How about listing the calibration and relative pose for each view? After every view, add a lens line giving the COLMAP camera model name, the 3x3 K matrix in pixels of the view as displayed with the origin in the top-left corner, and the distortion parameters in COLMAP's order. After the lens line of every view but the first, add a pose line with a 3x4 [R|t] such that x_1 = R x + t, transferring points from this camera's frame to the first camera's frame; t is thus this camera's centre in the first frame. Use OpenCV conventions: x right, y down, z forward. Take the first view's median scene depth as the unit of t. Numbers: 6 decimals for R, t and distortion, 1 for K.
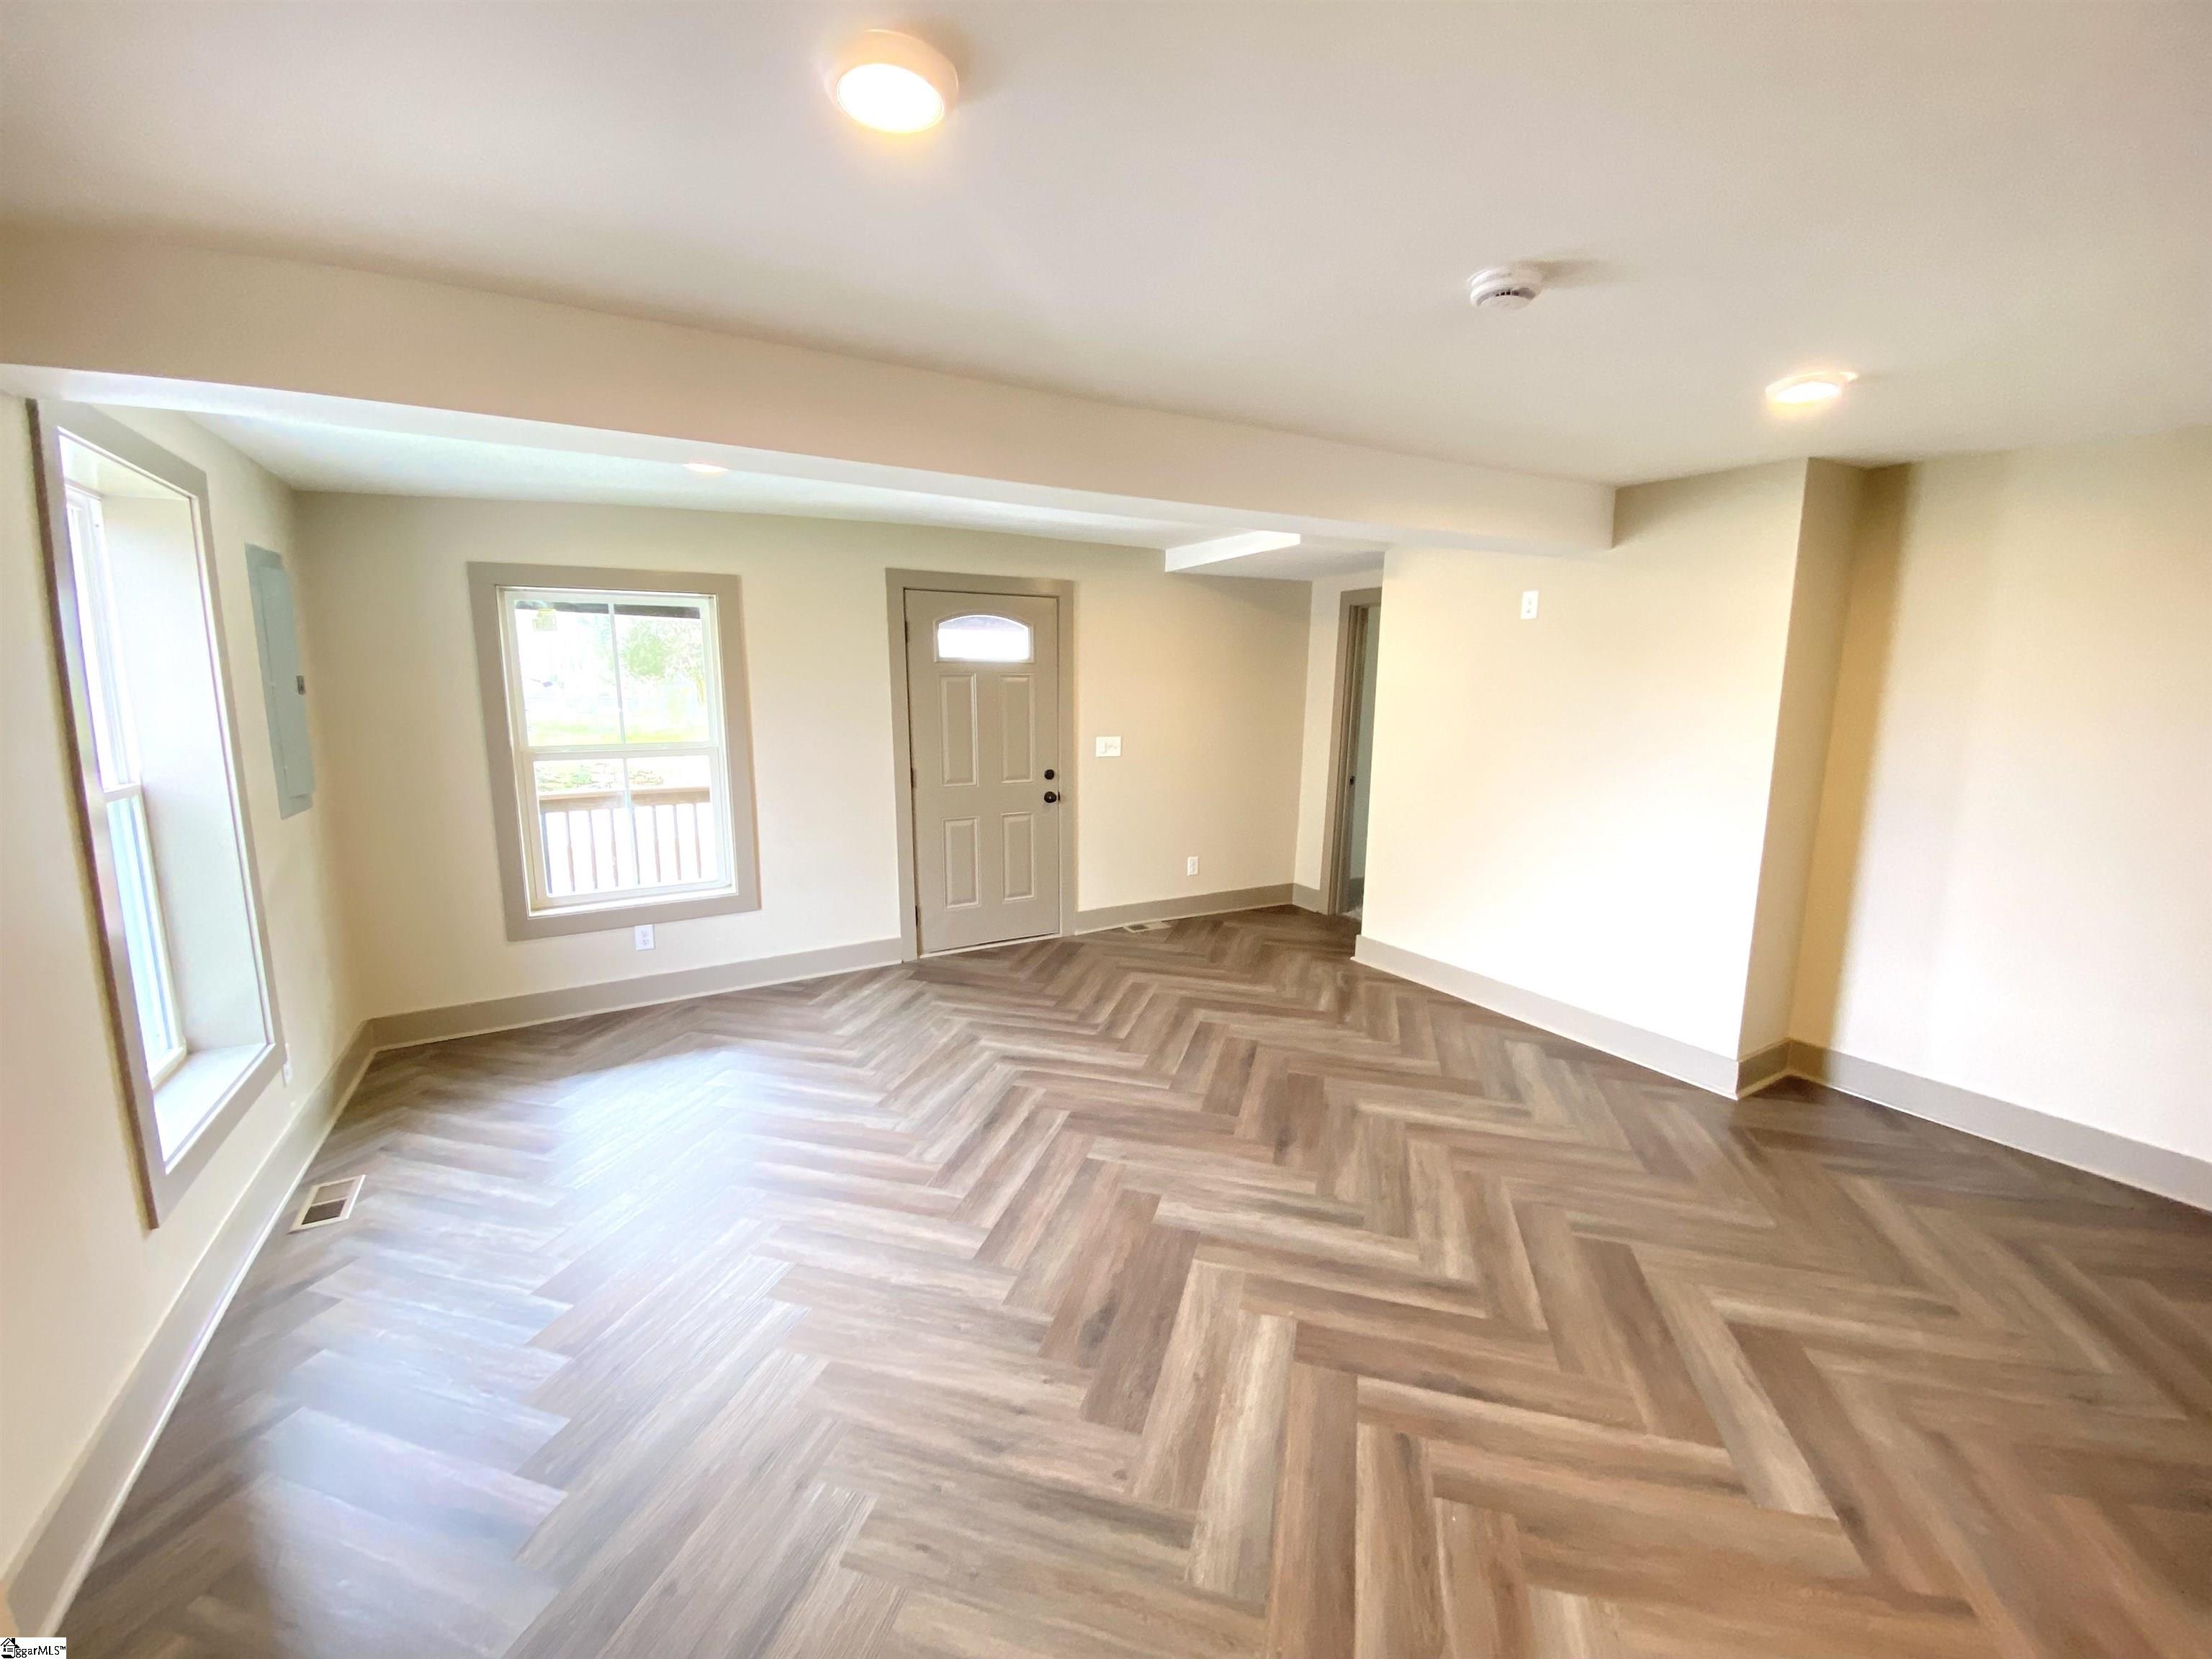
lens RADIAL K [[879.7, 0, 1133.9], [0, 879.7, 829.2], [0, 0, 1]] dist [0.023890, -0.023632]
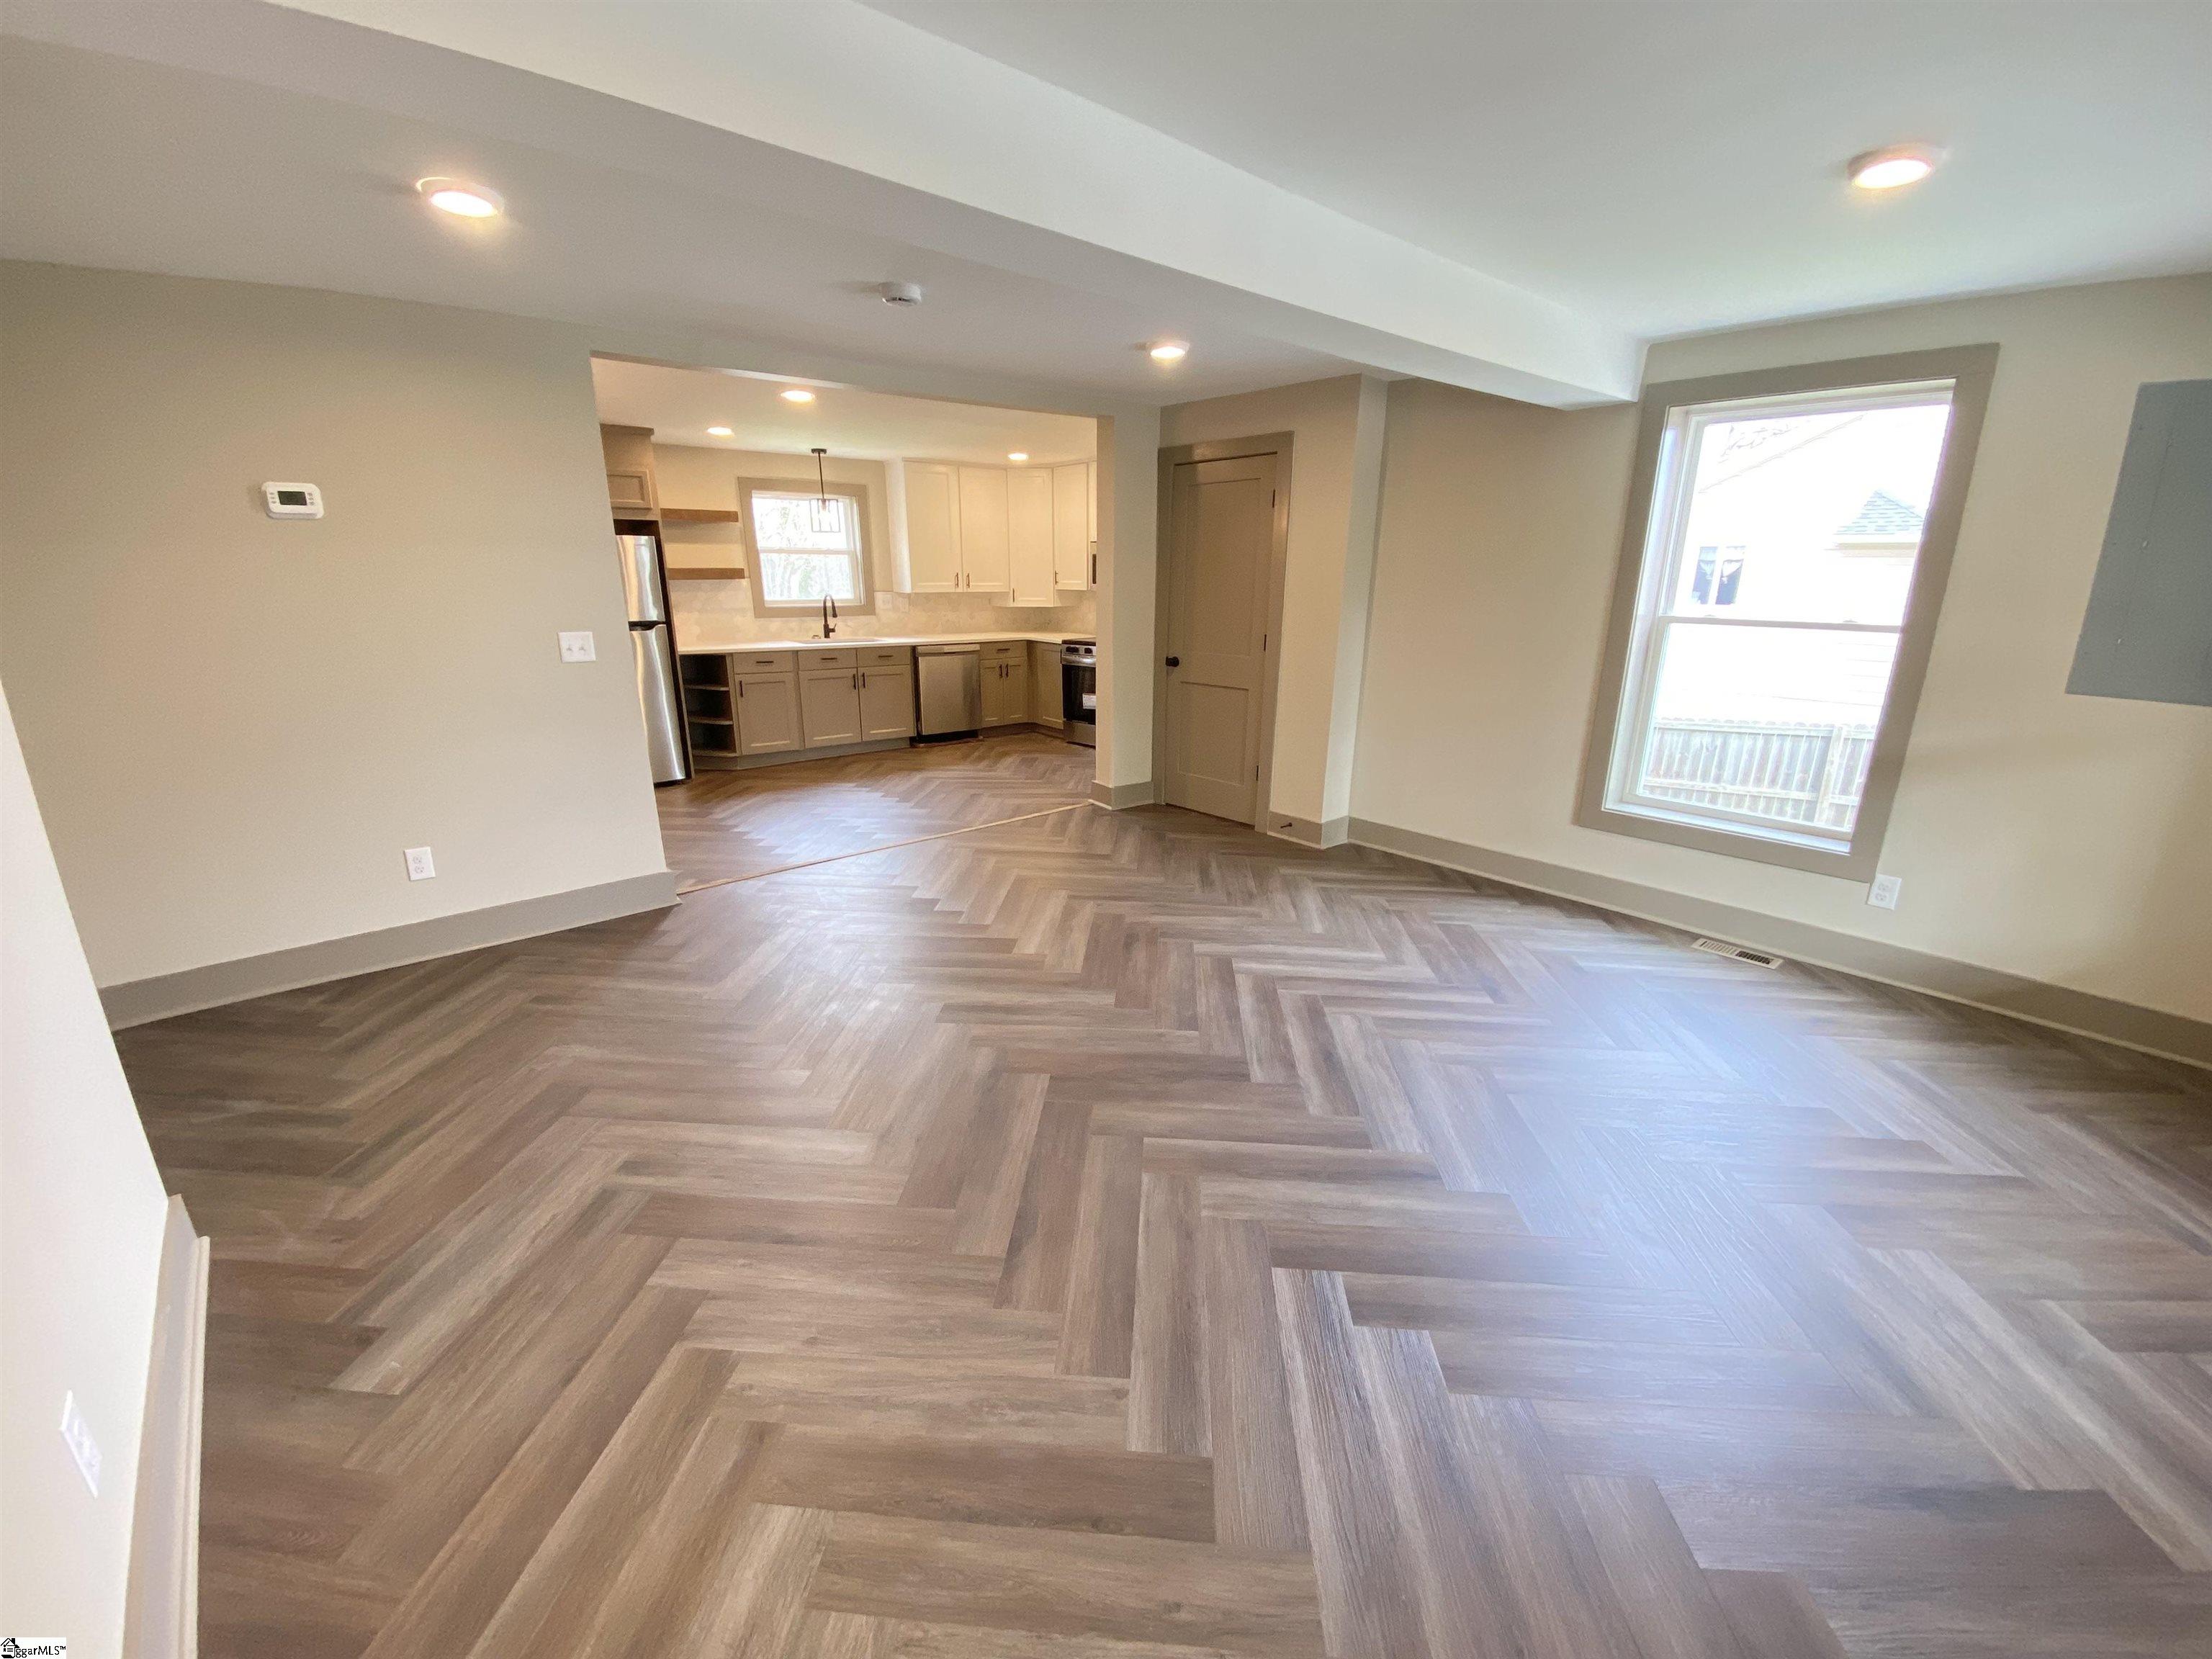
lens RADIAL K [[888.5, 0, 1095.2], [0, 888.5, 828.1], [0, 0, 1]] dist [0.022003, -0.019114]
pose [[-0.987721, 0.034310, -0.152417, 0.143017], [-0.033206, 0.907194, 0.419401, -0.173954], [0.152661, 0.419312, -0.894915, 1.244447]]
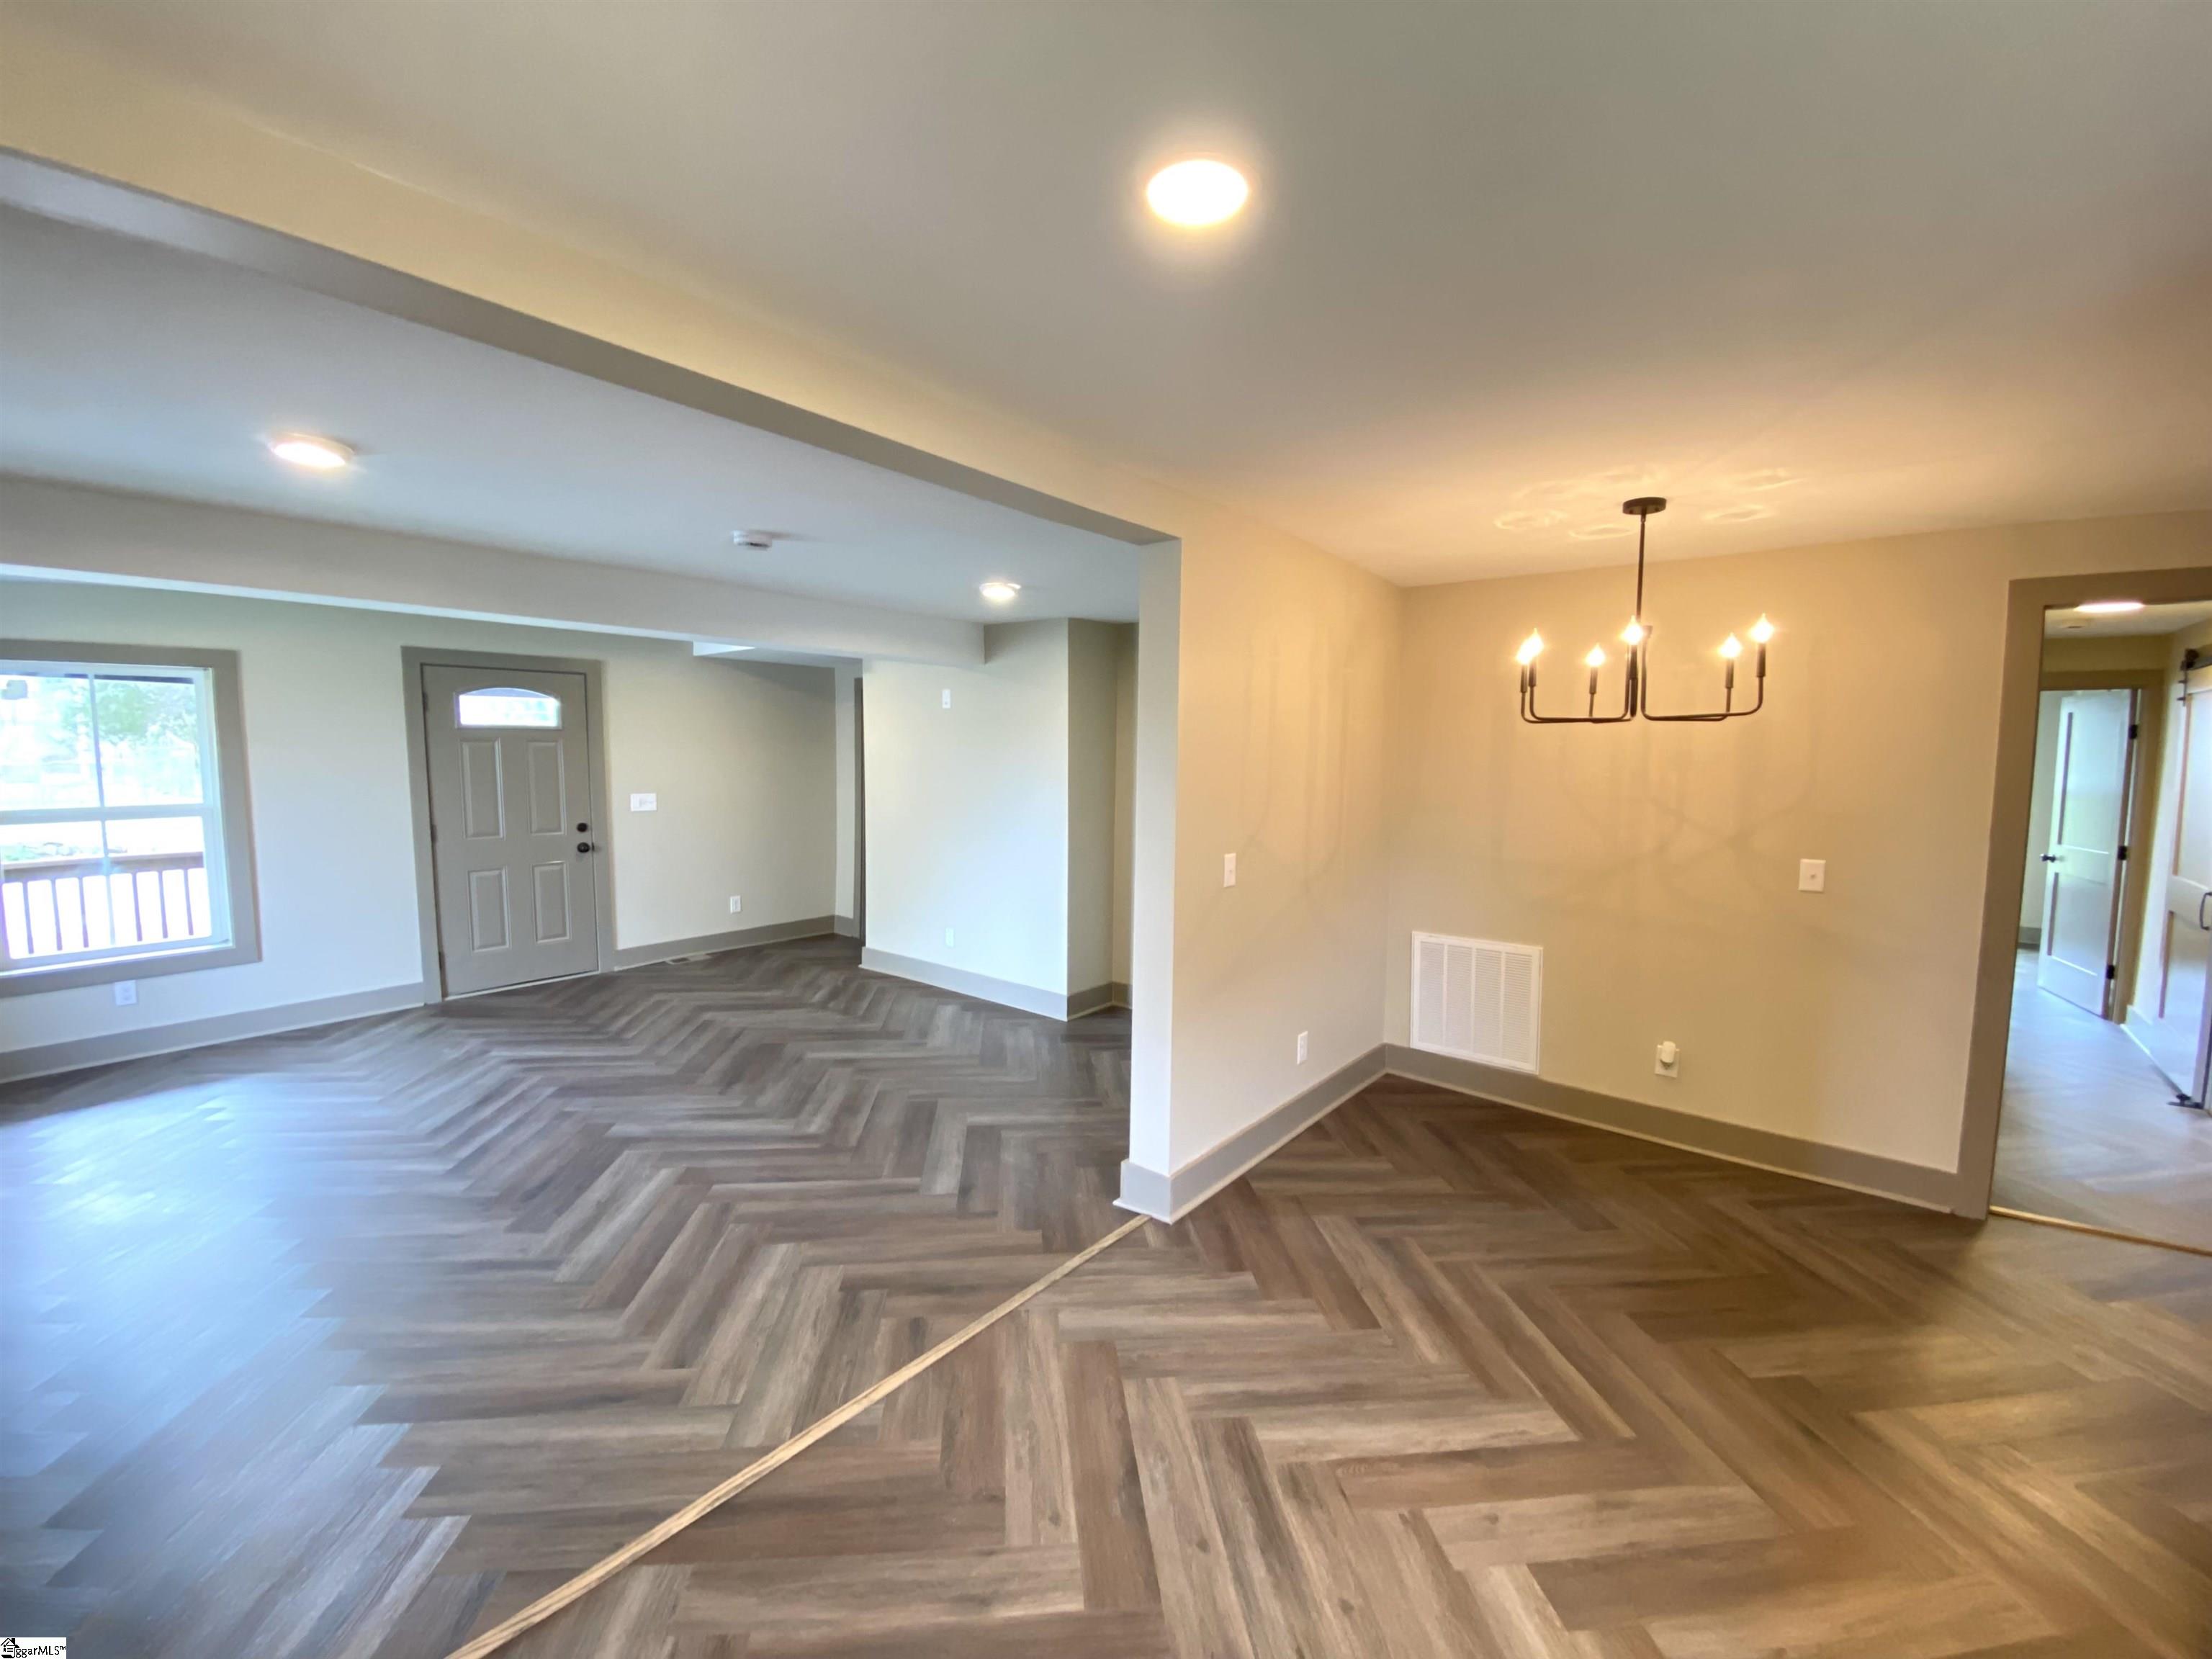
lens RADIAL K [[888.5, 0, 1095.2], [0, 888.5, 828.1], [0, 0, 1]] dist [0.022003, -0.019114]
pose [[0.943917, -0.033771, 0.328451, 0.188580], [0.056456, 0.996614, -0.059775, 0.055631], [-0.325320, 0.074966, 0.942628, -0.372802]]
